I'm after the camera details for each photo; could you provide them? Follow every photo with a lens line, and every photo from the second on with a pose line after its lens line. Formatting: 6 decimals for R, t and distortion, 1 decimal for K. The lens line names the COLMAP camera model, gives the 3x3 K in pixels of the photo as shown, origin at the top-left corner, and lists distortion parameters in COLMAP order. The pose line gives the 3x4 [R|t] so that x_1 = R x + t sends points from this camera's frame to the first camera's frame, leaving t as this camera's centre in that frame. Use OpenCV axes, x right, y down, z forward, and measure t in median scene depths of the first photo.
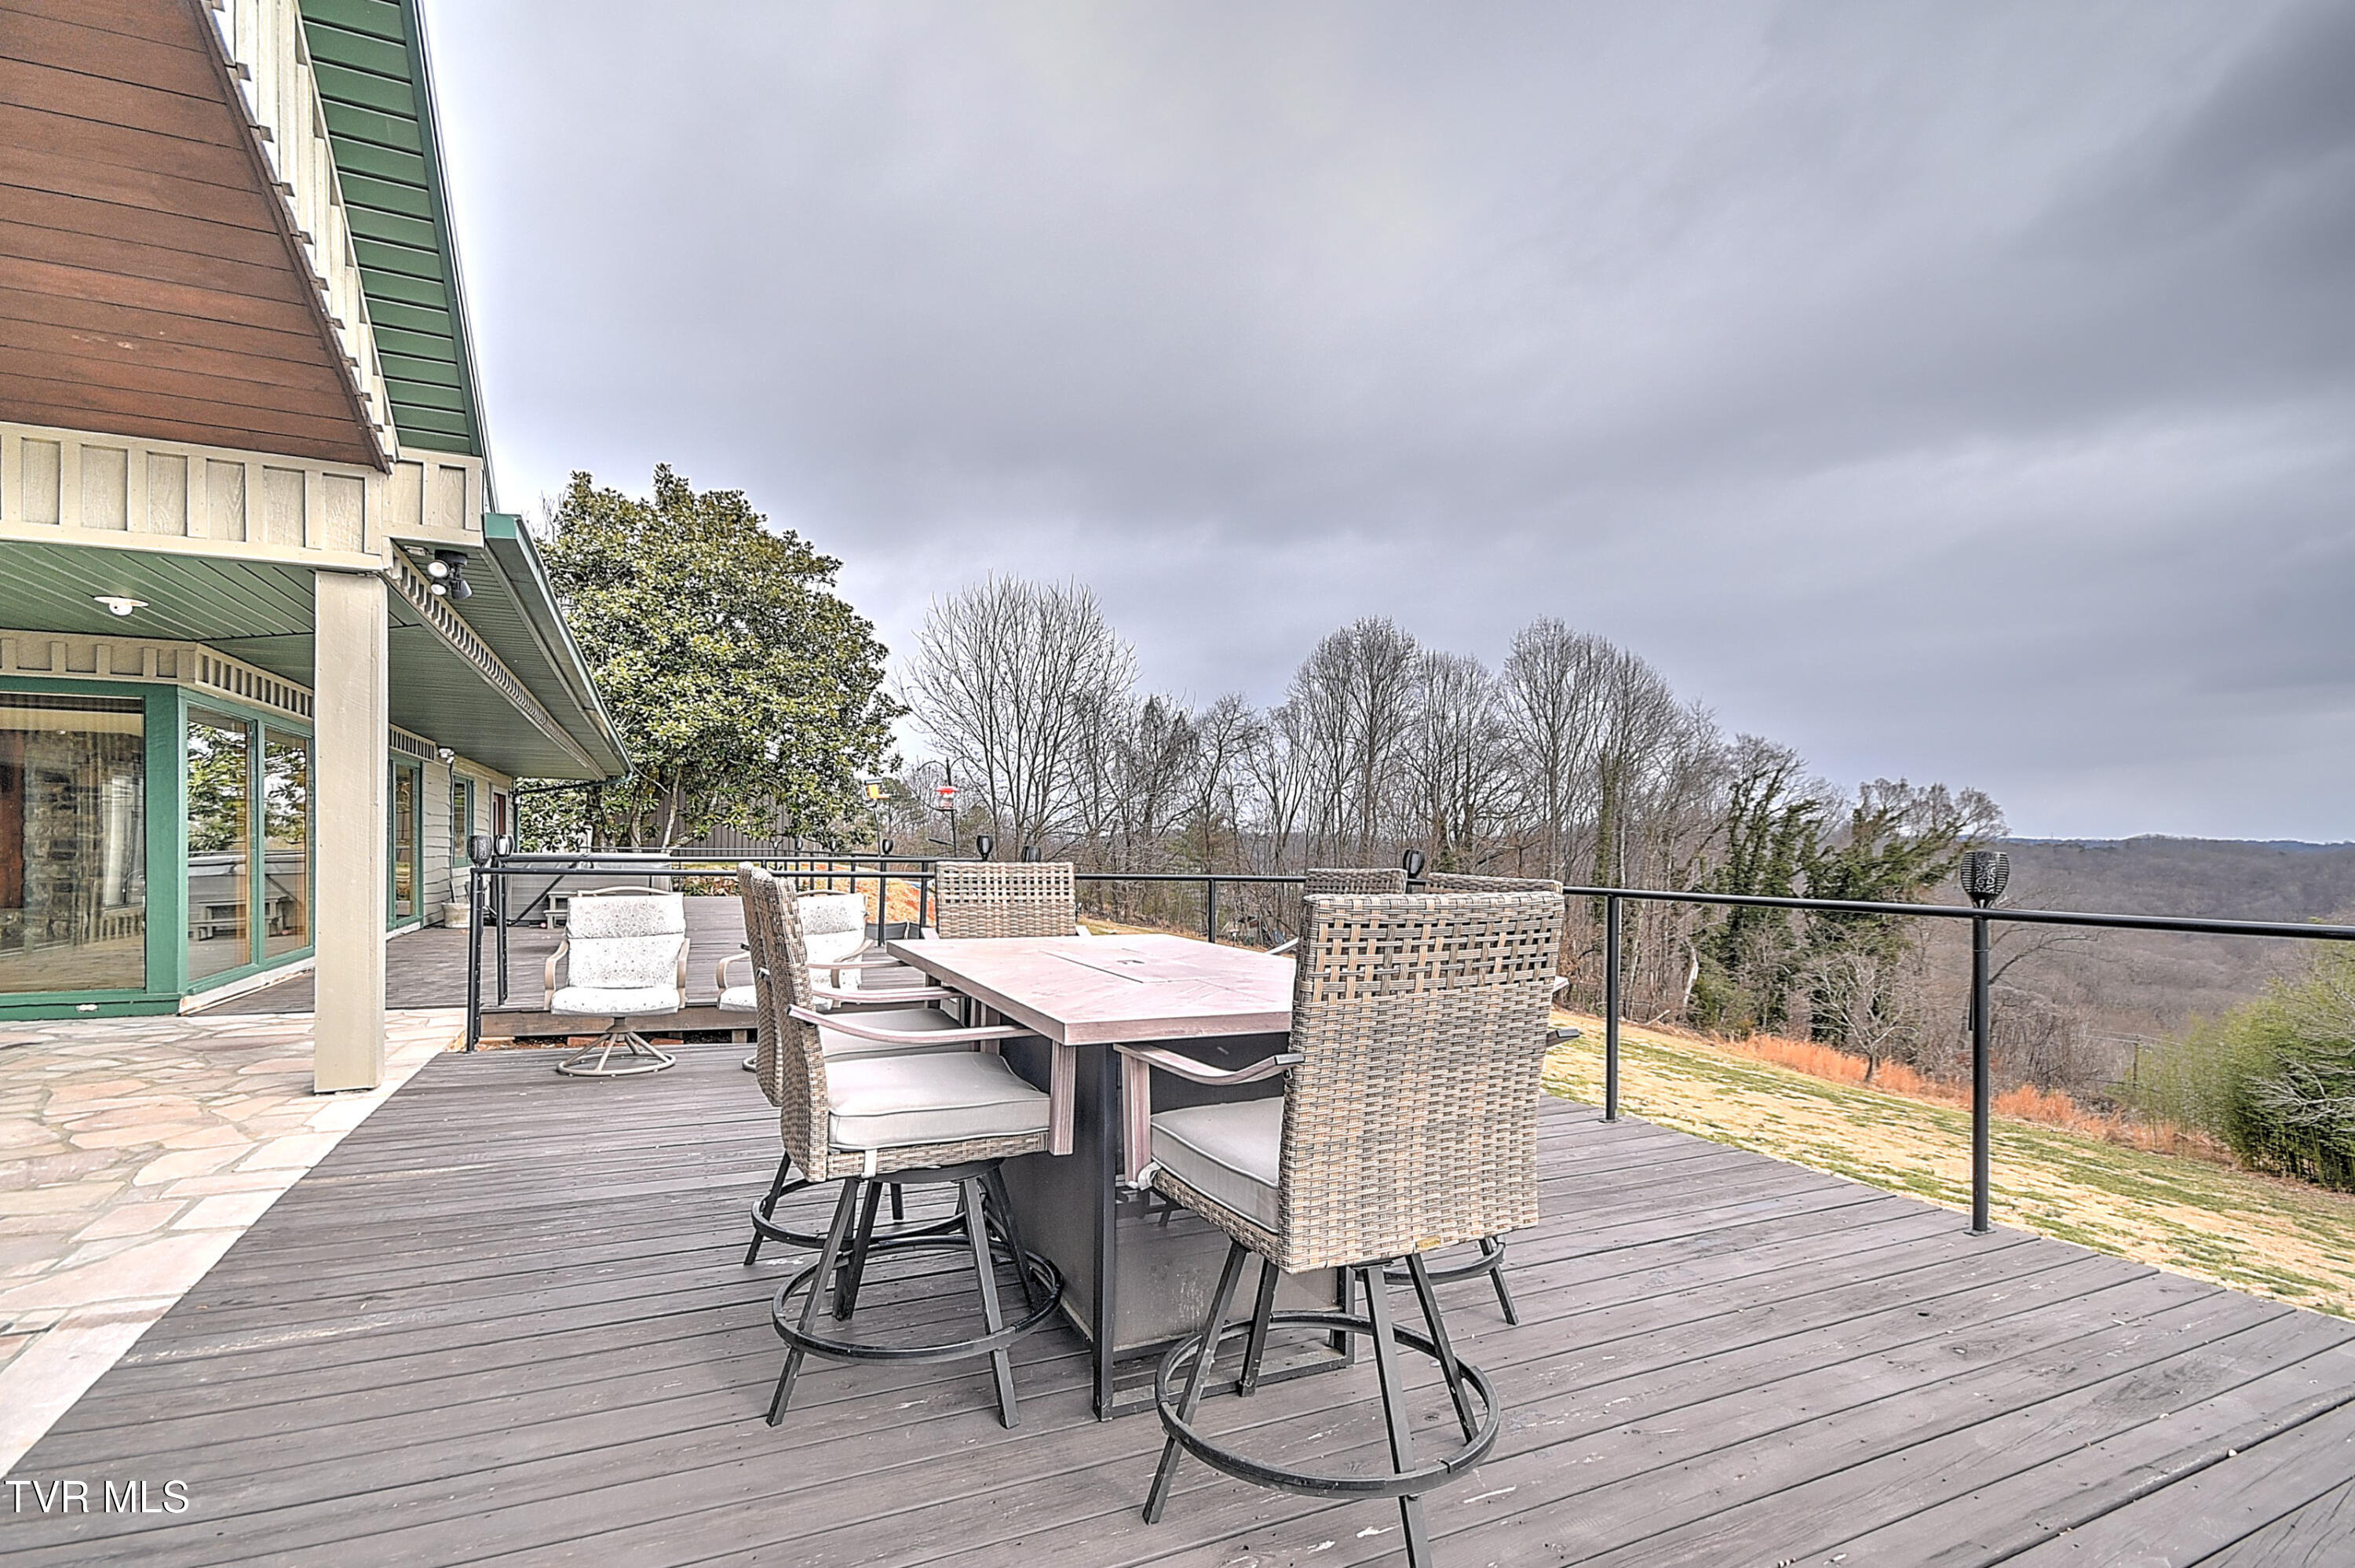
lens RADIAL K [[1027.5, 0, 1183.4], [0, 1027.5, 791.5], [0, 0, 1]] dist [0.009840, -0.000833]
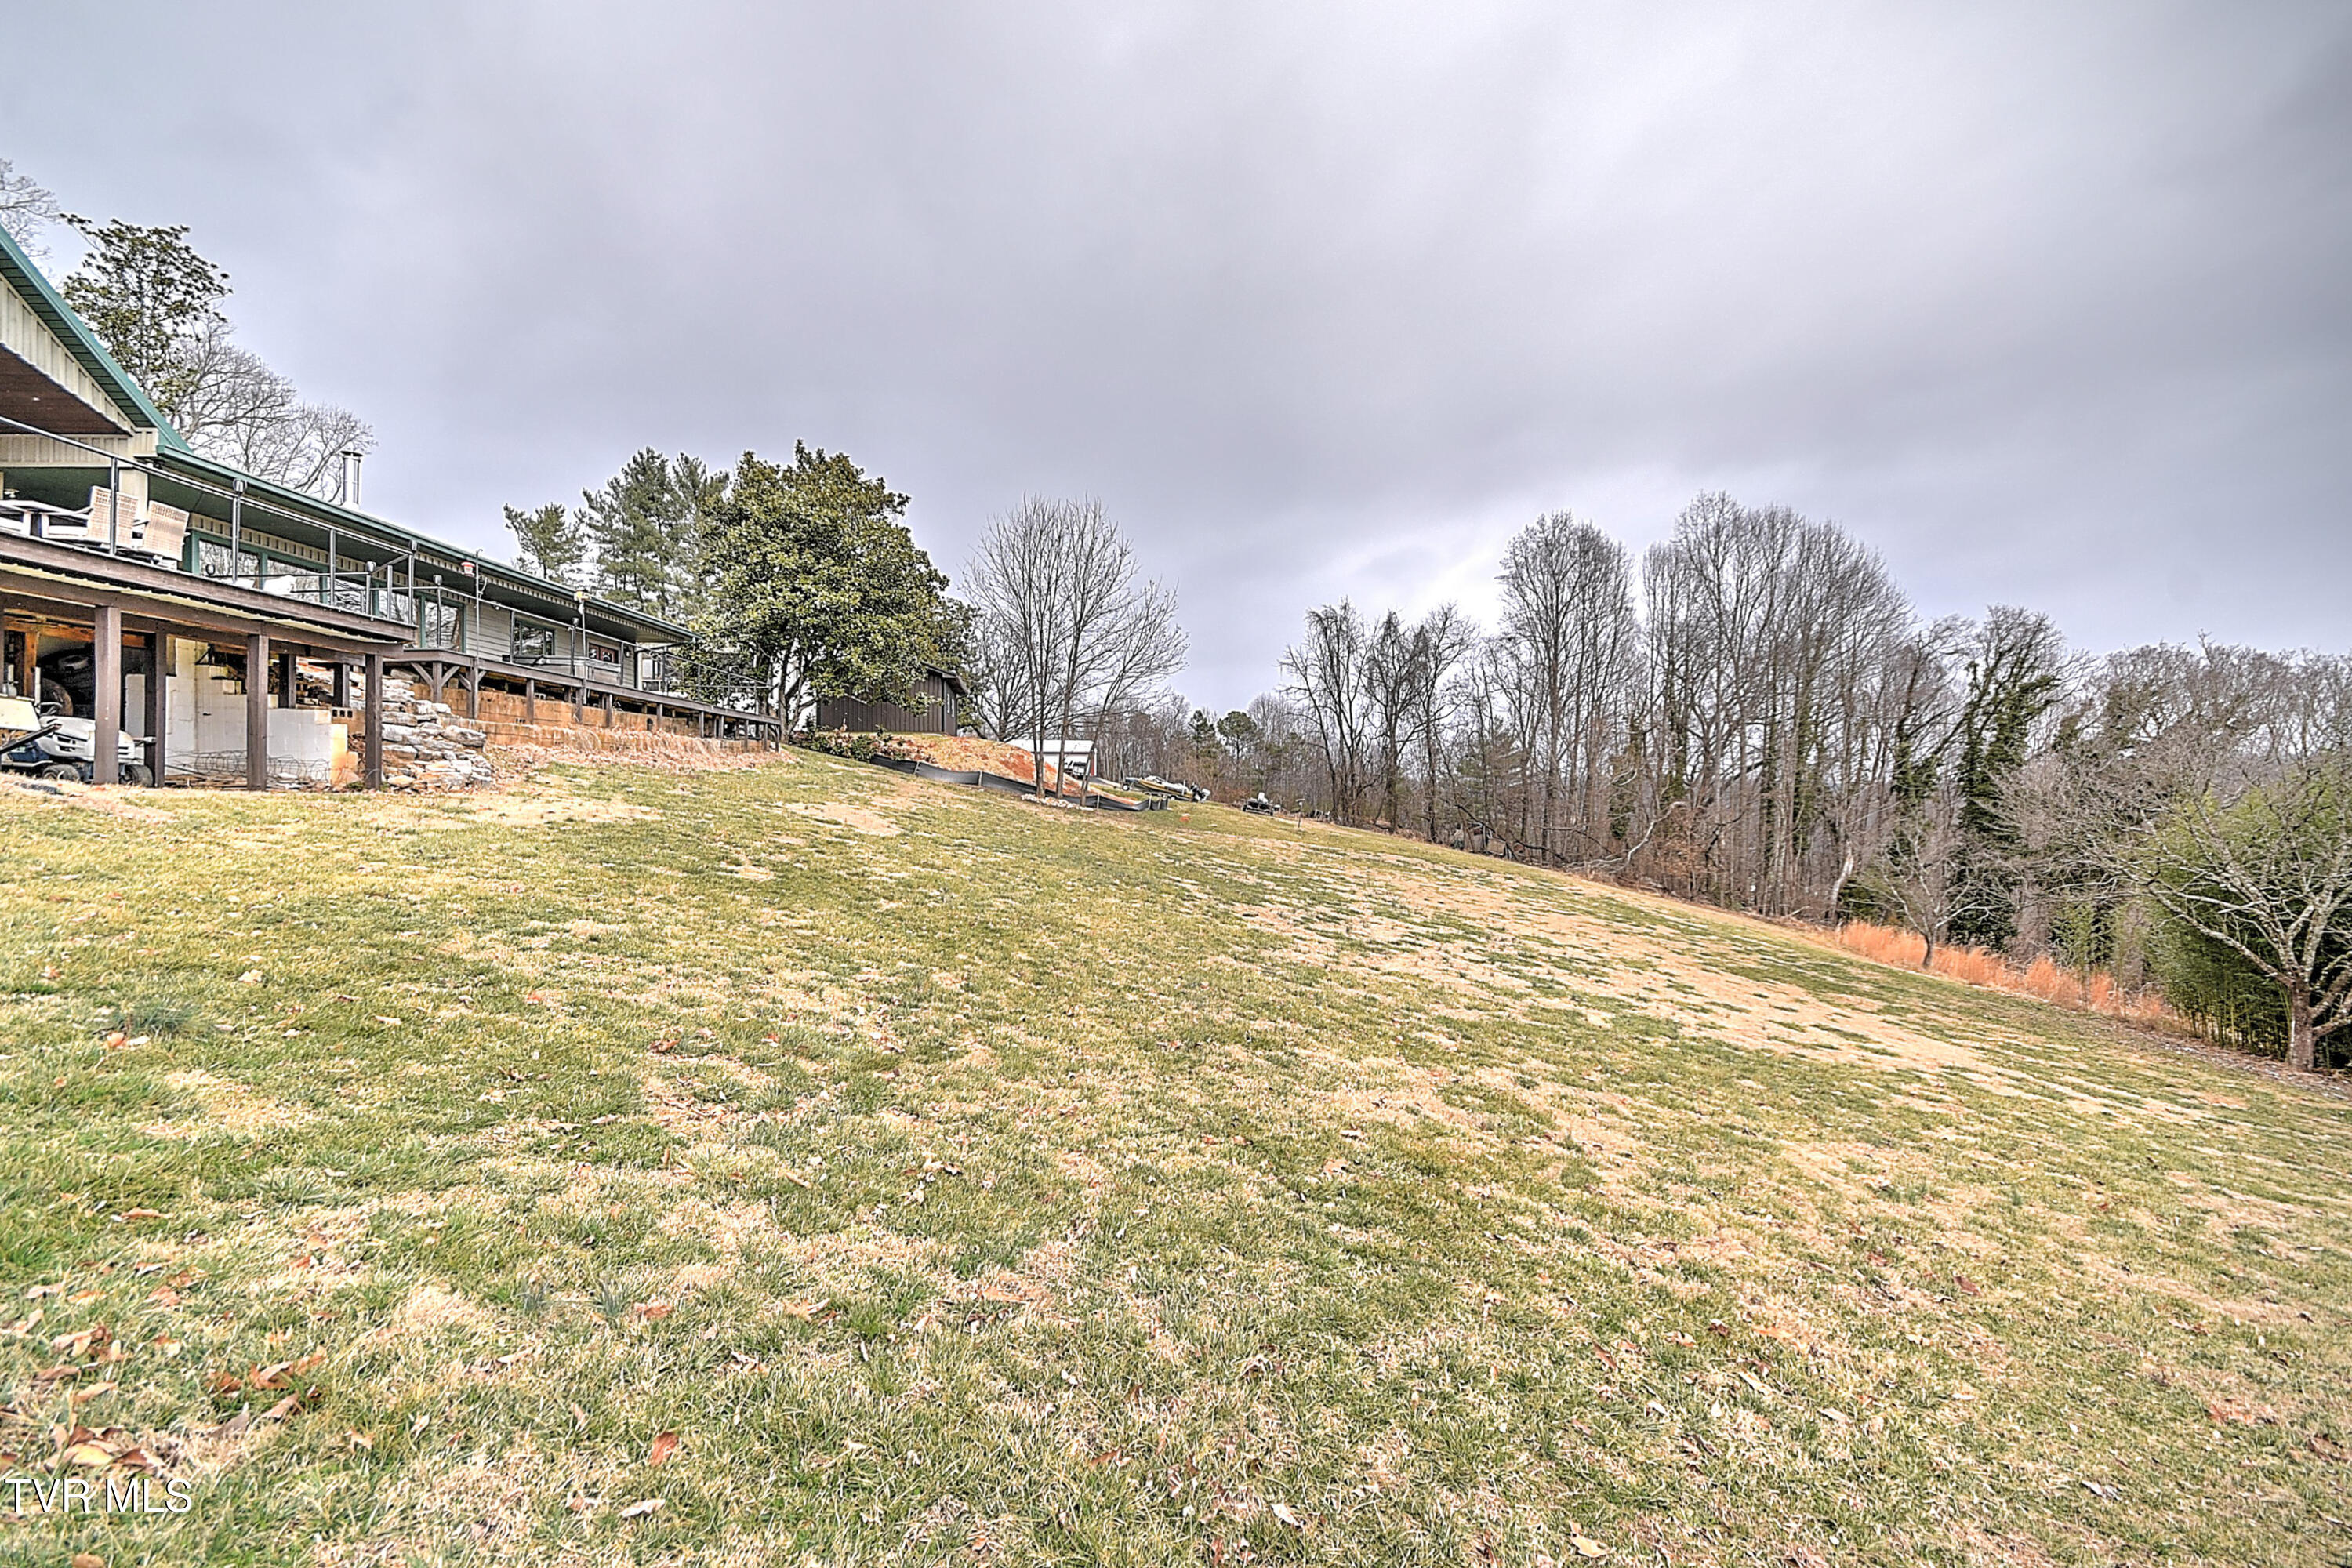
lens RADIAL K [[1026.4, 0, 1181.9], [0, 1026.4, 791.5], [0, 0, 1]] dist [0.009840, -0.000833]
pose [[0.908667, 0.013804, -0.417293, 0.575792], [0.006003, 0.998918, 0.046116, 0.107269], [0.417478, -0.044409, 0.907601, -0.104599]]
